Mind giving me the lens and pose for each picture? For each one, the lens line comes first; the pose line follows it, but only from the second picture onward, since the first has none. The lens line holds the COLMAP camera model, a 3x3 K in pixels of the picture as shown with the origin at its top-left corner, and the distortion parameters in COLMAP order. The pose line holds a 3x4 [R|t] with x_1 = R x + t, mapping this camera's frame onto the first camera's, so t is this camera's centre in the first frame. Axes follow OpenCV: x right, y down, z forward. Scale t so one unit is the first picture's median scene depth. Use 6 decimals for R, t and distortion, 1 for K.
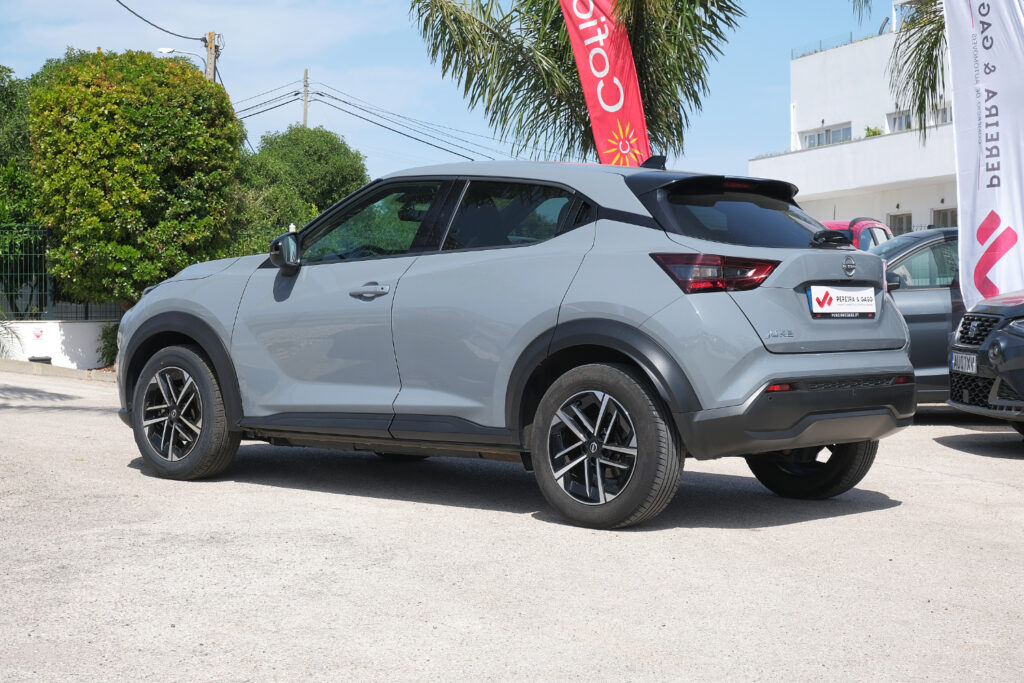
lens RADIAL K [[2002.4, 0, 510.2], [0, 2002.4, 341.9], [0, 0, 1]] dist [-0.084283, 0.000000]
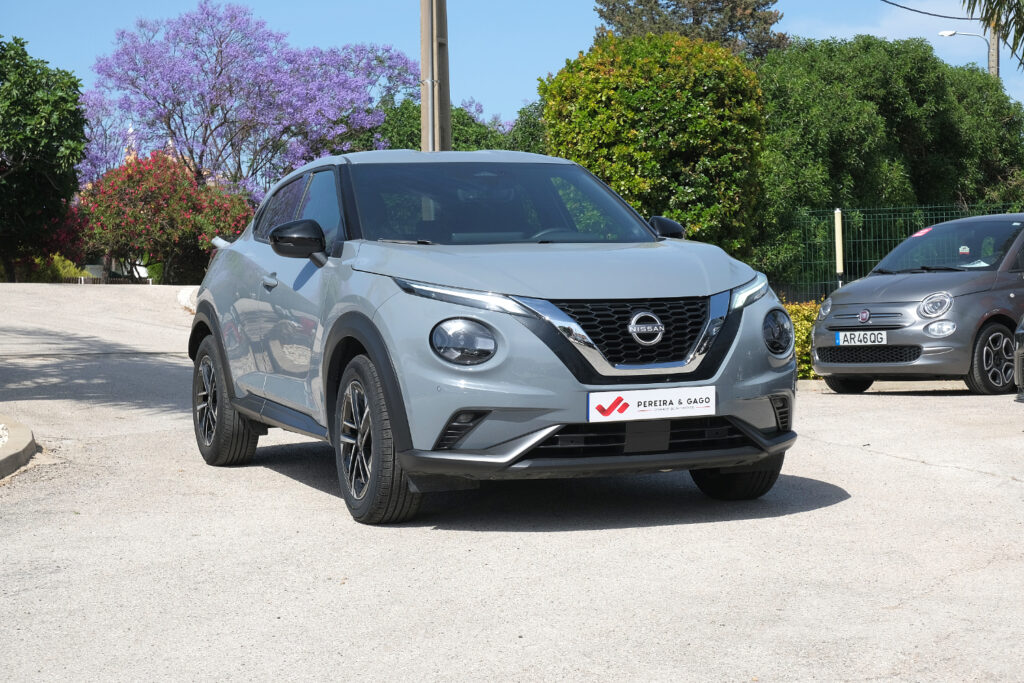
lens RADIAL K [[2002.4, 0, 519.5], [0, 2002.4, 368.7], [0, 0, 1]] dist [-0.084283, 0.000000]
pose [[0.888181, -0.005678, -0.459459, 0.197285], [0.012469, 0.999853, 0.011747, 0.001453], [0.459325, -0.016163, 0.888121, 0.135666]]
